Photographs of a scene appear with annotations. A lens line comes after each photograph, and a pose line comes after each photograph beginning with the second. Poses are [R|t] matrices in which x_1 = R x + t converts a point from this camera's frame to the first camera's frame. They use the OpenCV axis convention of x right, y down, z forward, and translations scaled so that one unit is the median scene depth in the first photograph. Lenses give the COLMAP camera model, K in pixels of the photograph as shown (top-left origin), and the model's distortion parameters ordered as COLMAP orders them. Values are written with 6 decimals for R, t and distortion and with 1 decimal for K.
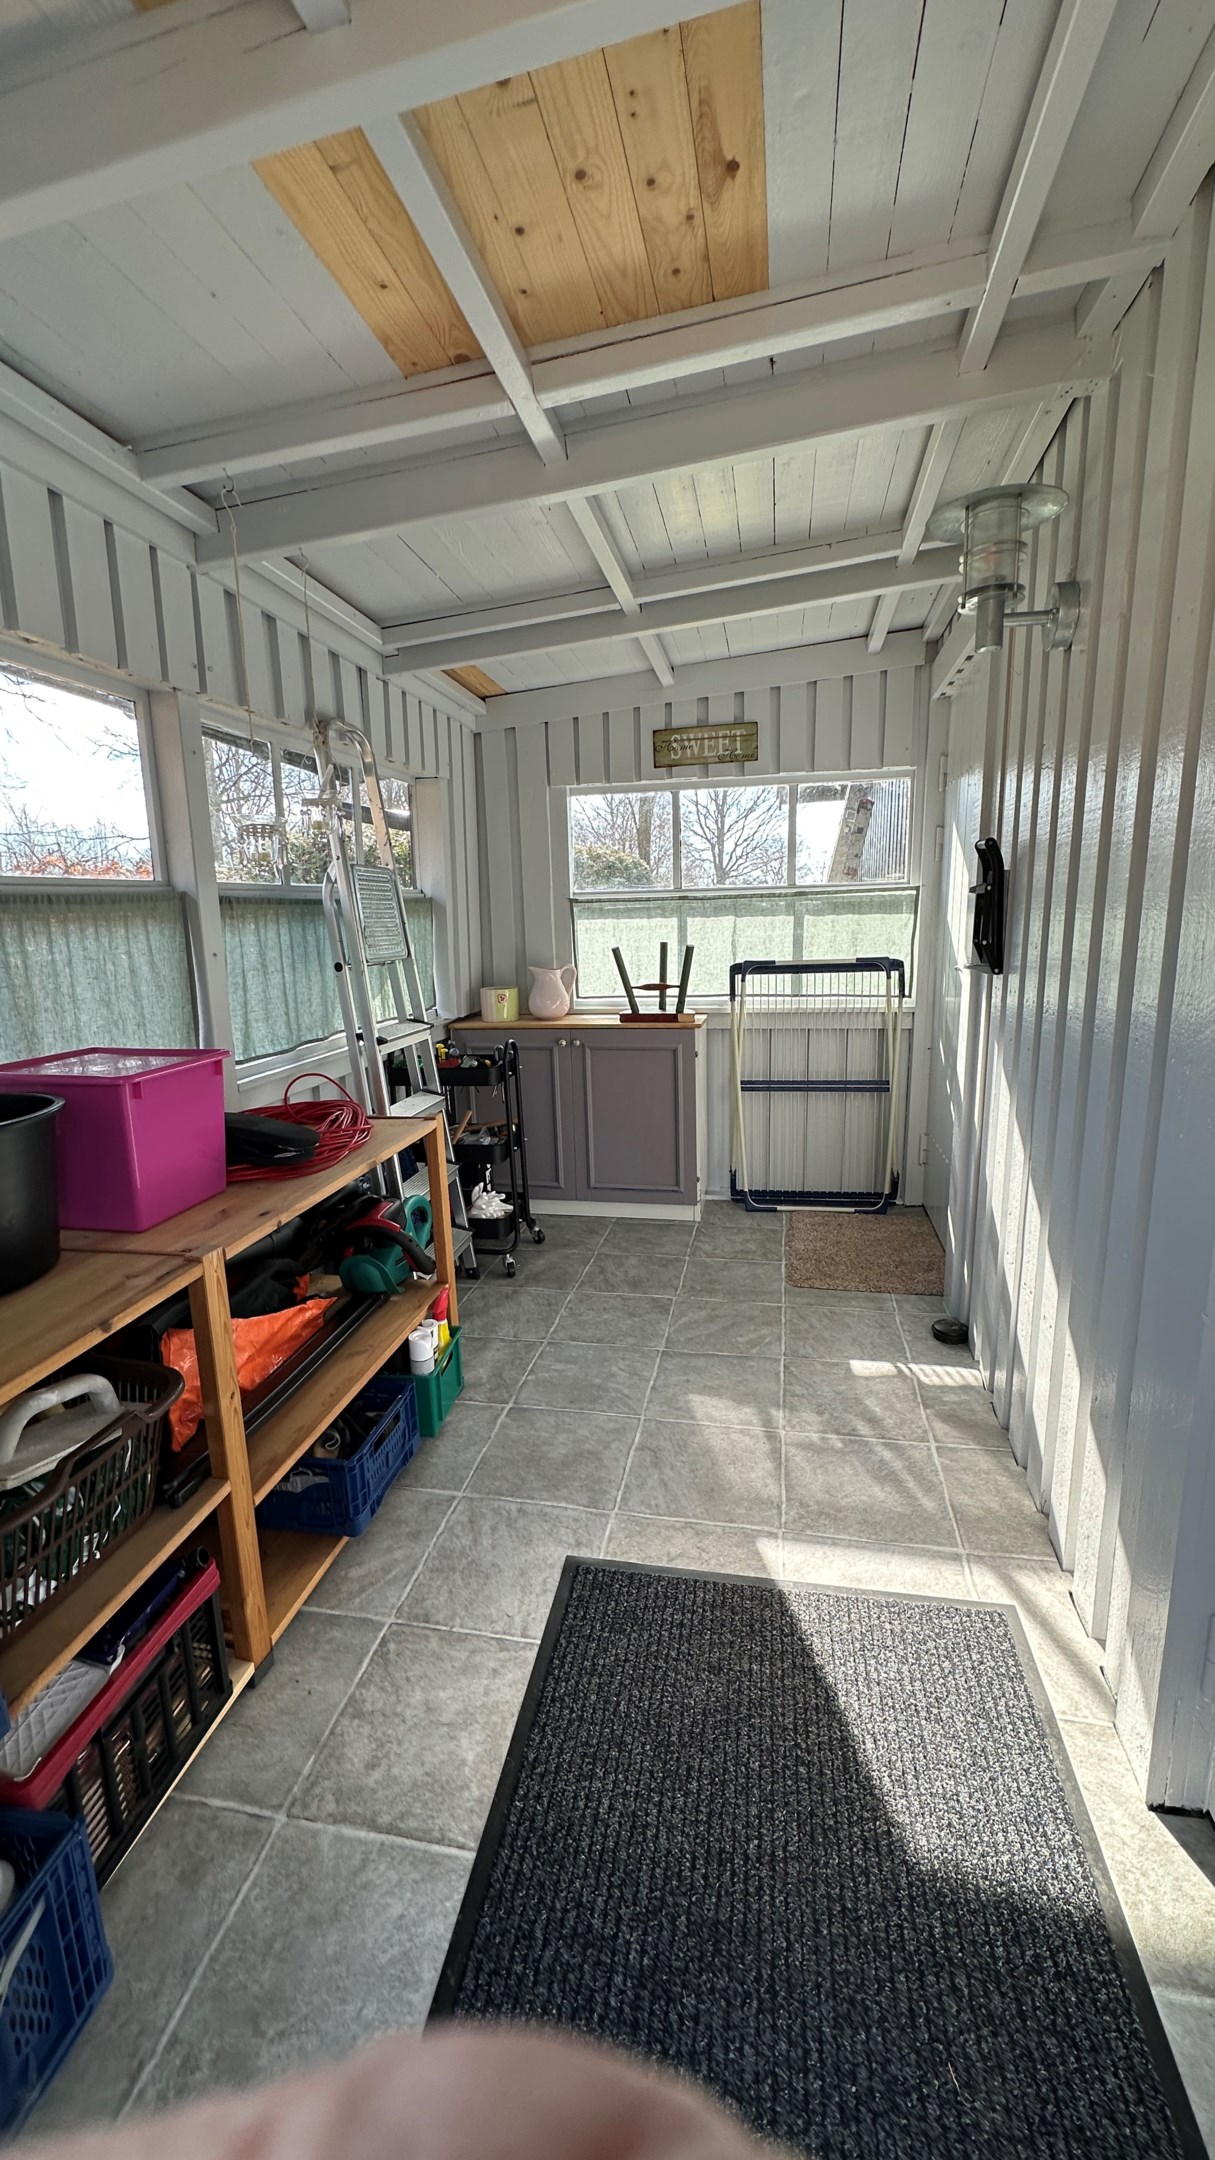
lens RADIAL K [[861.3, 0, 607.5], [0, 861.3, 1080.0], [0, 0, 1]] dist [-0.003982, -0.000038]
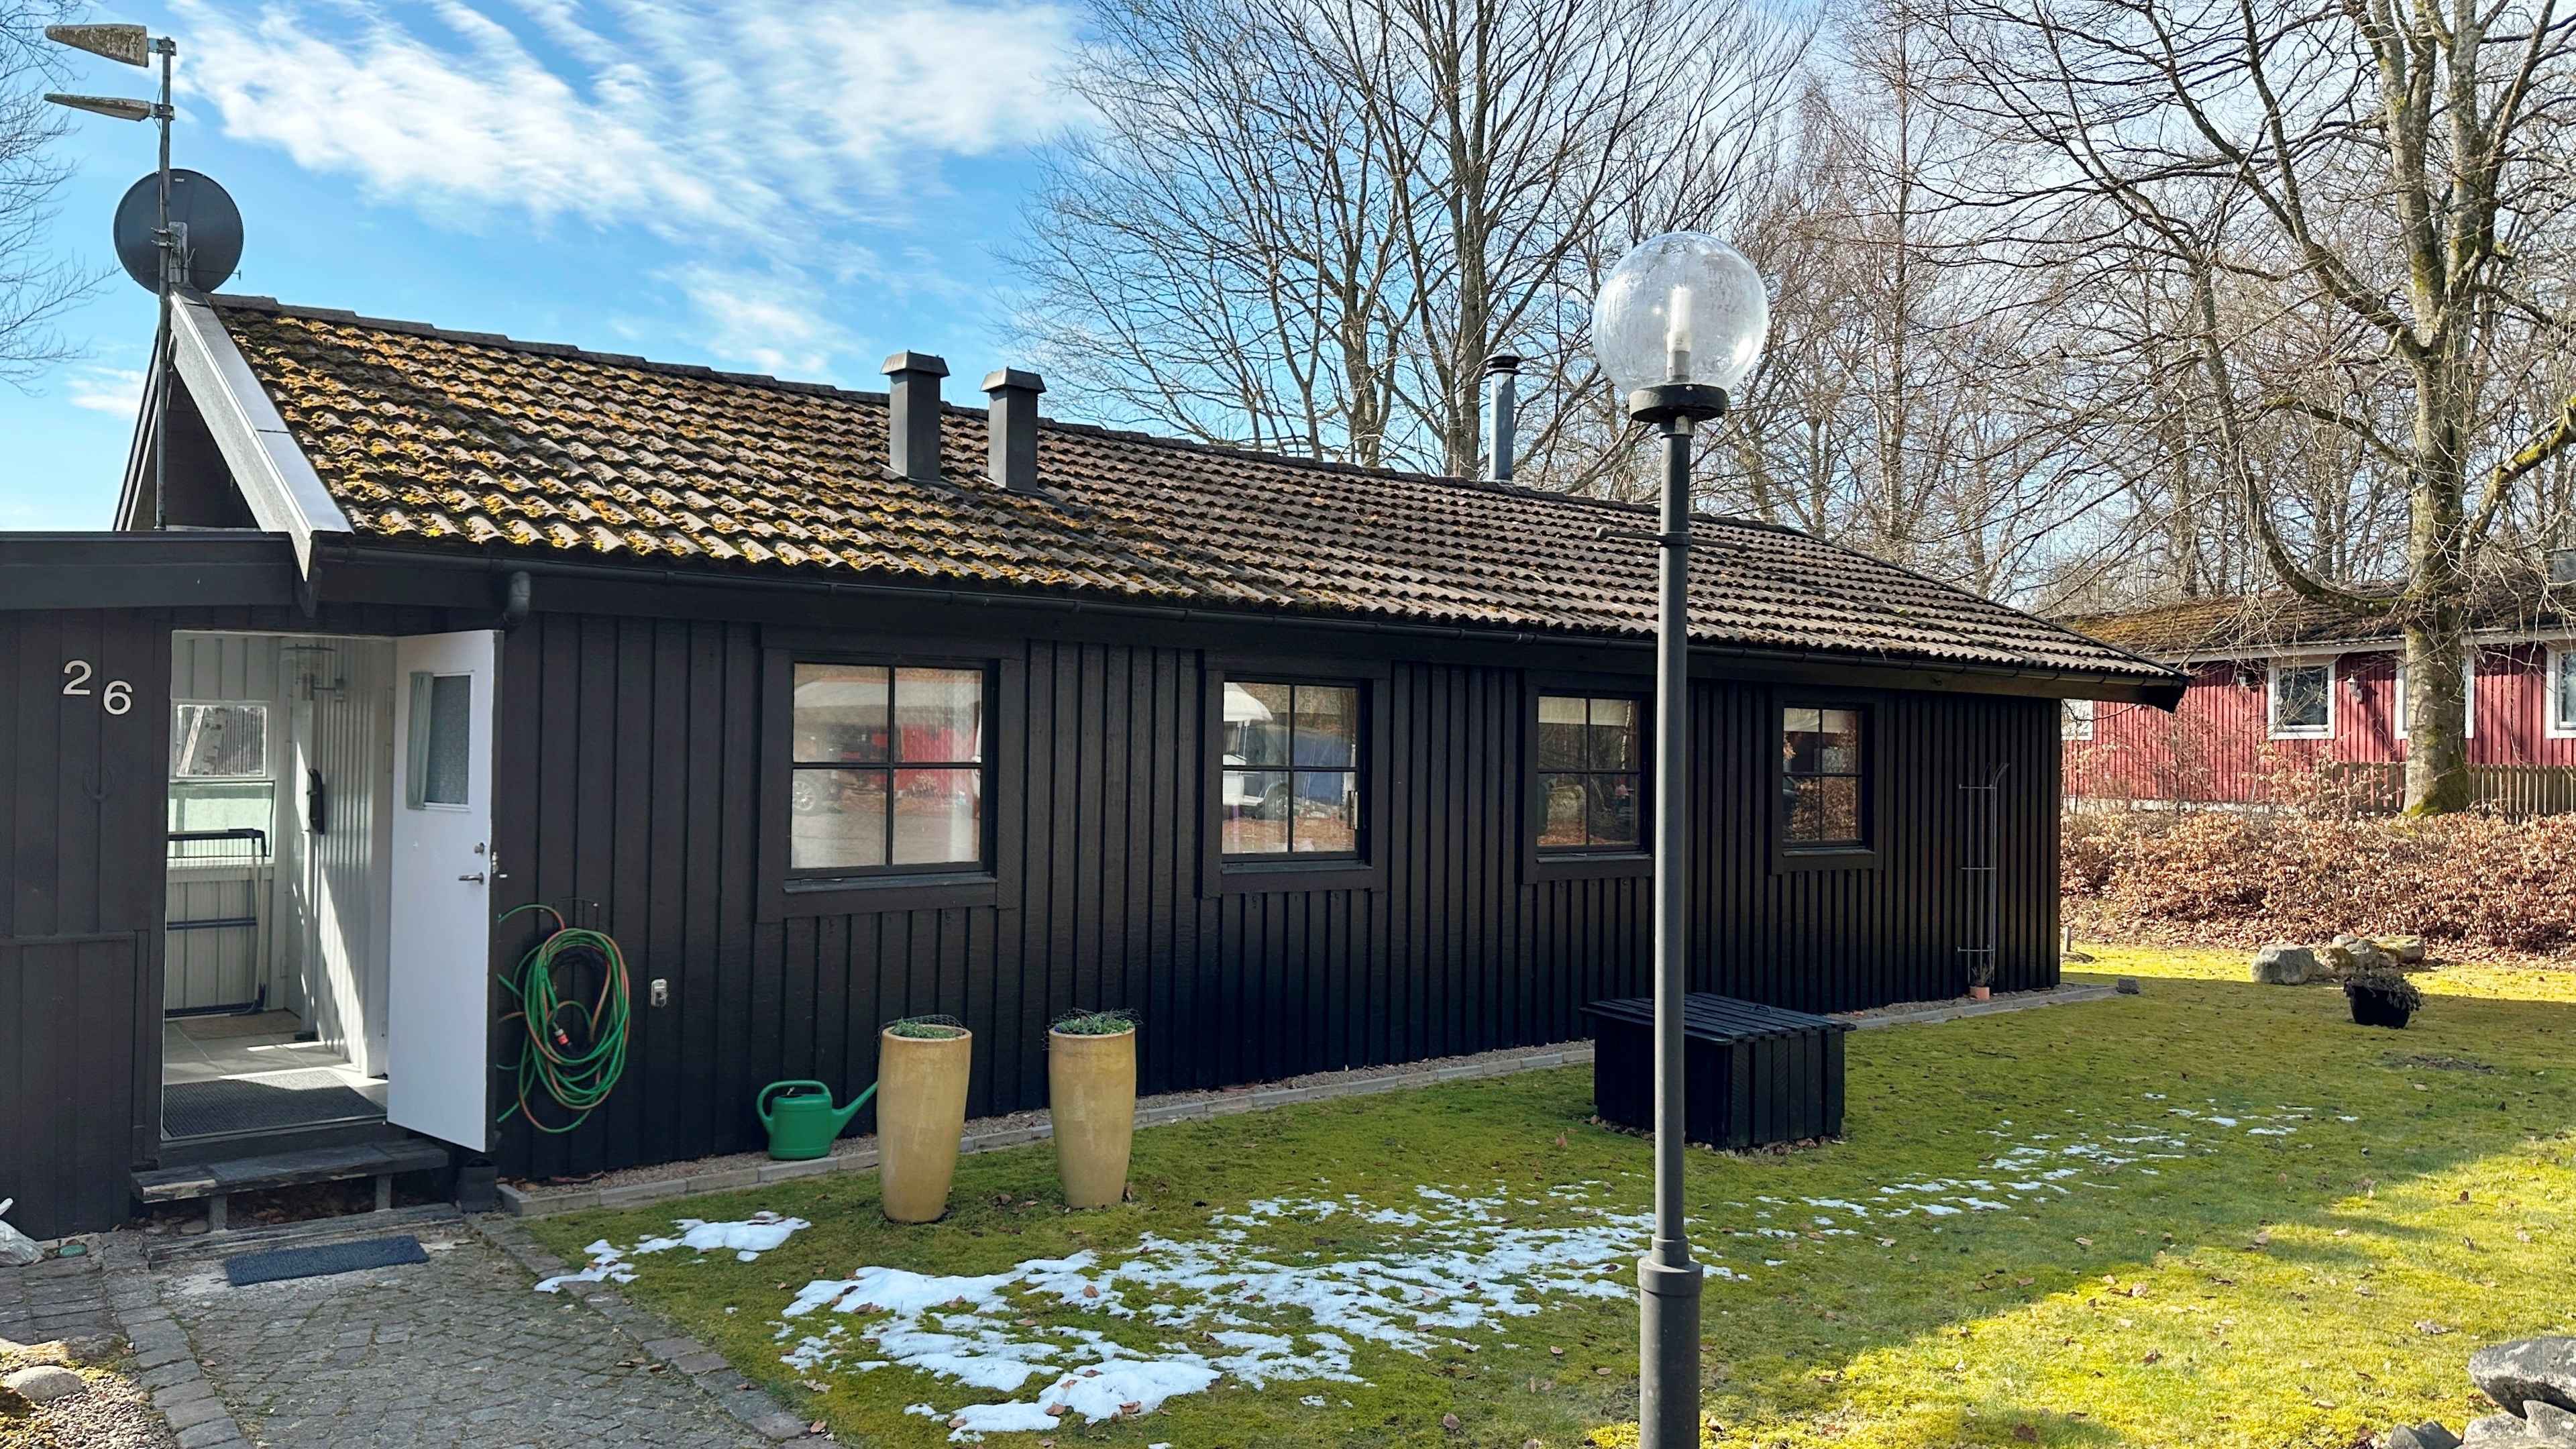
lens RADIAL K [[1793.4, 0, 1295.3], [0, 1793.4, 733.3], [0, 0, 1]] dist [0.056759, -0.068356]
pose [[0.648368, 0.035317, 0.760508, -0.822985], [0.118849, 0.981982, -0.146926, 0.339814], [-0.751993, 0.185647, 0.632488, -2.170574]]
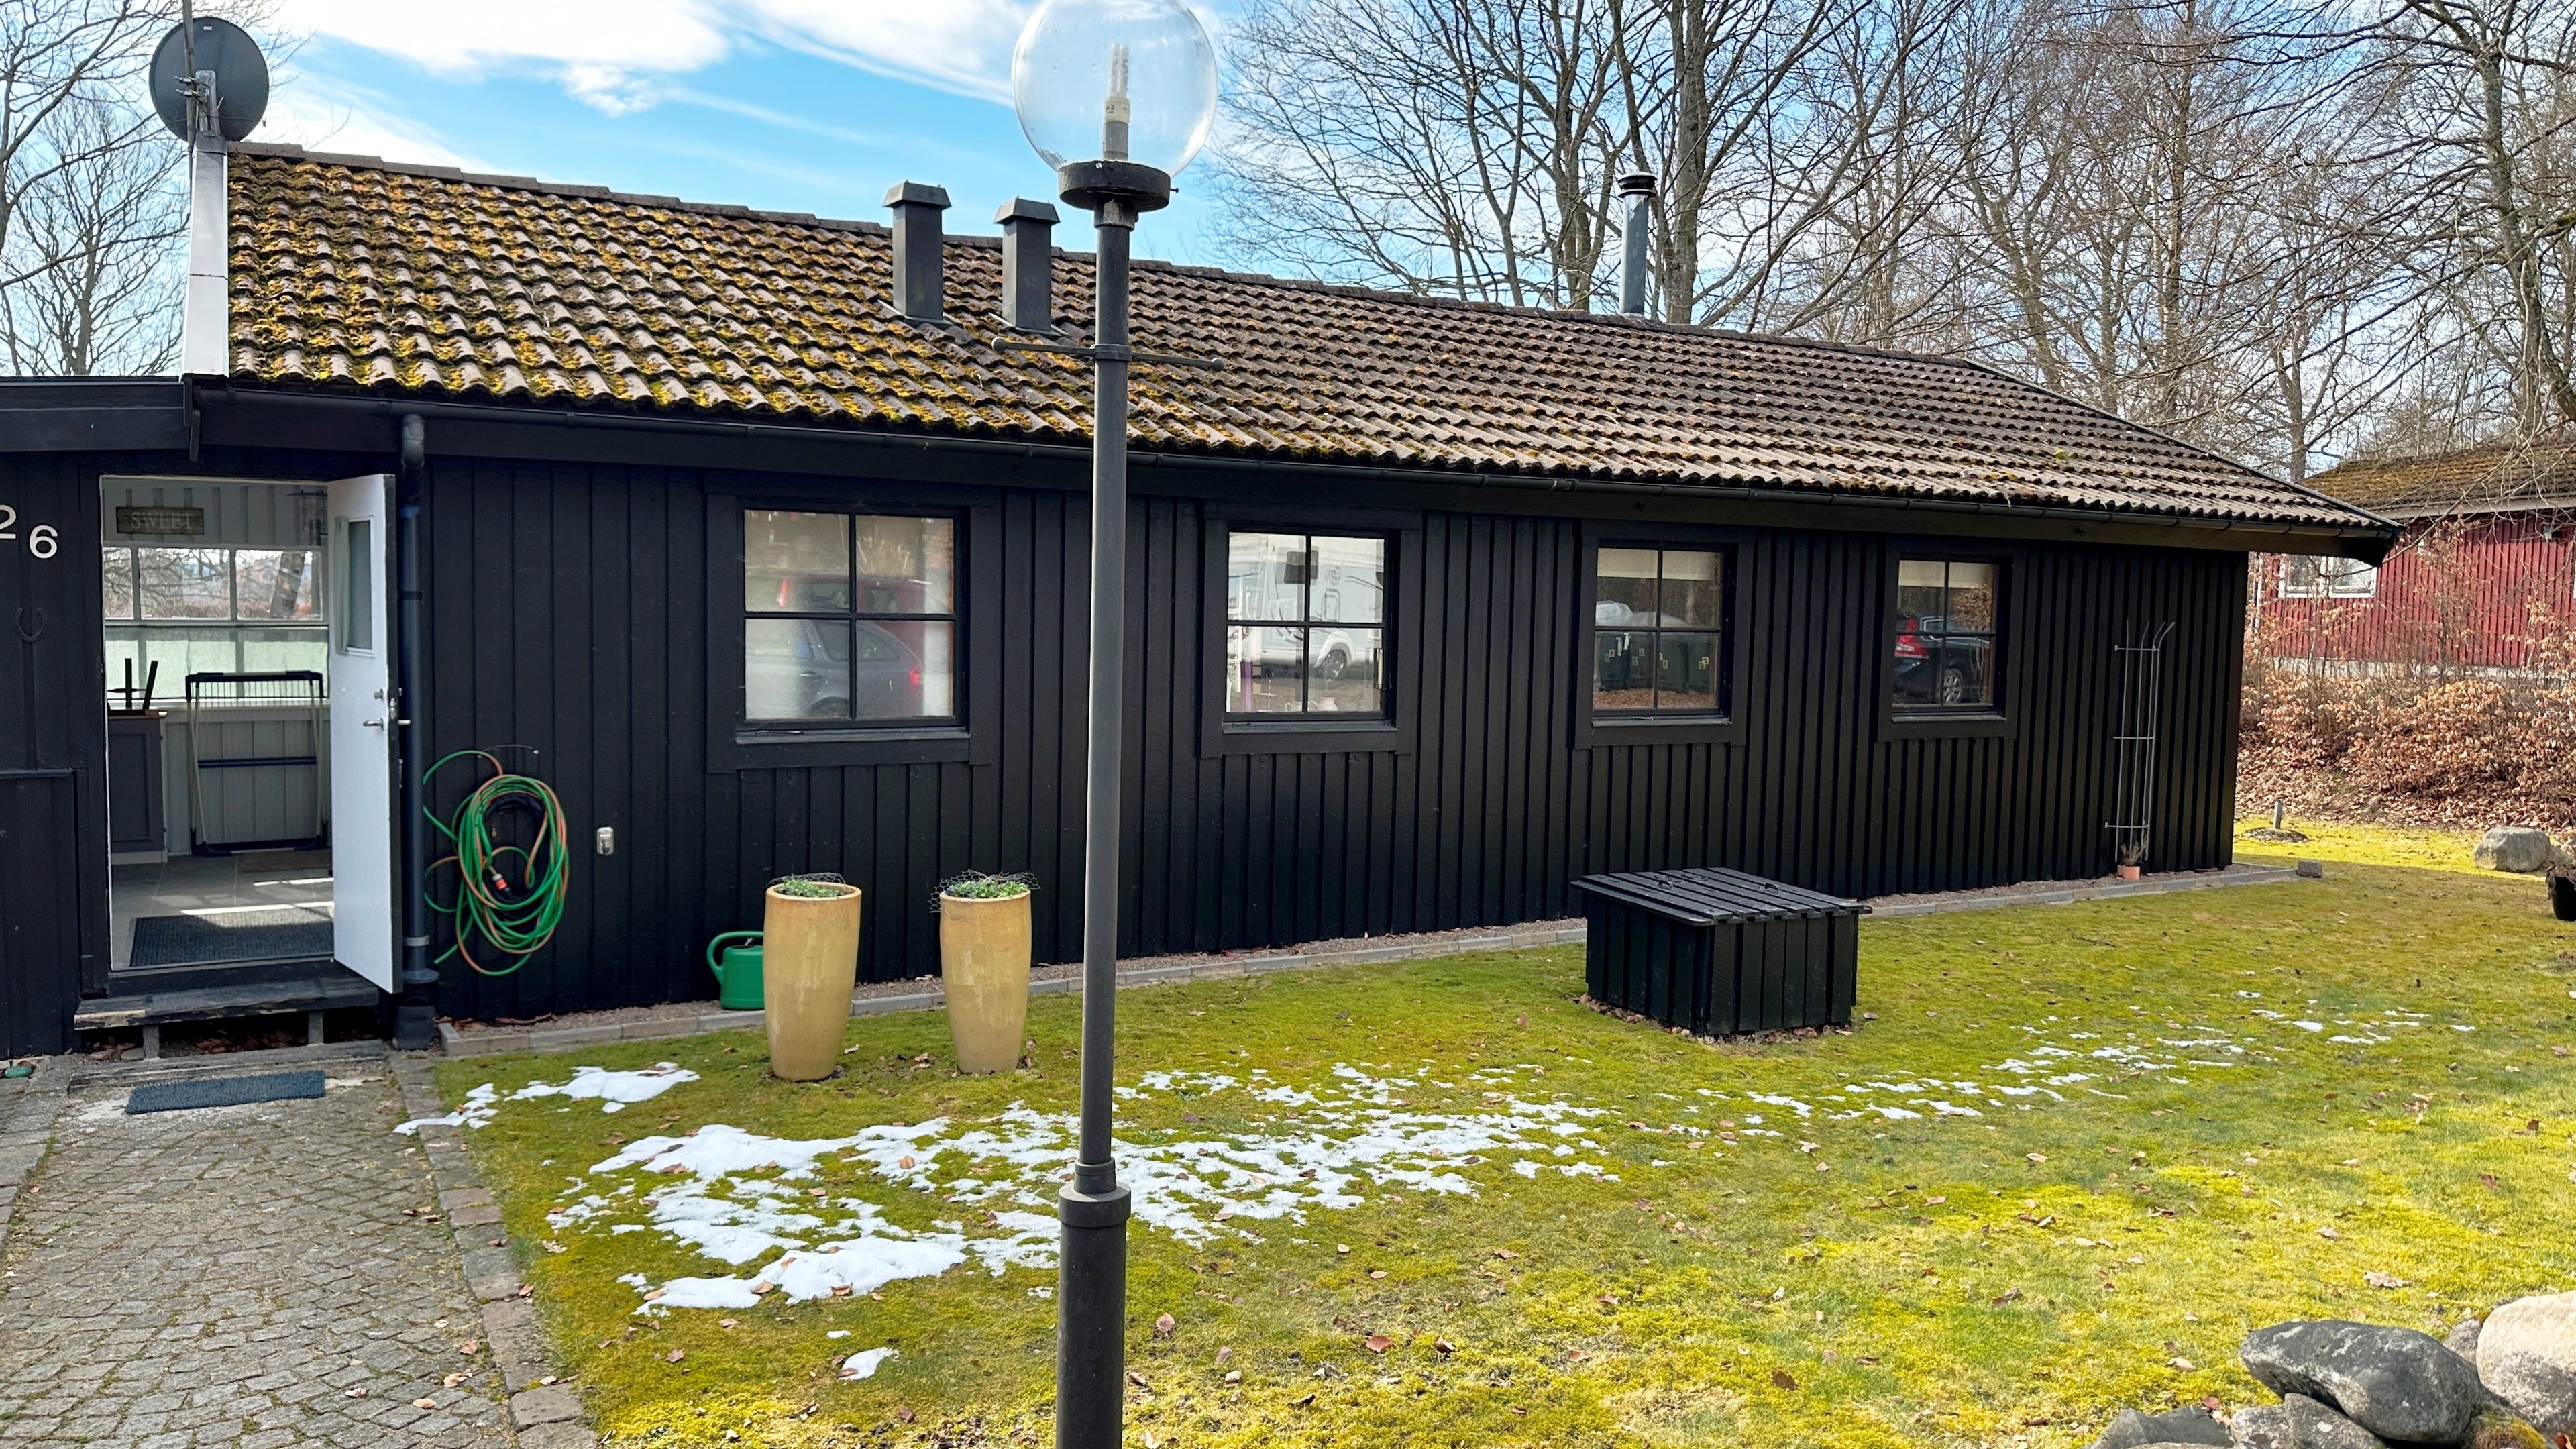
lens RADIAL K [[1810.5, 0, 1295.0], [0, 1810.5, 733.6], [0, 0, 1]] dist [0.040065, -0.055515]
pose [[0.748243, -0.014589, 0.663265, -0.472307], [0.091289, 0.992512, -0.081154, 0.362488], [-0.657114, 0.121272, 0.743972, -2.358158]]
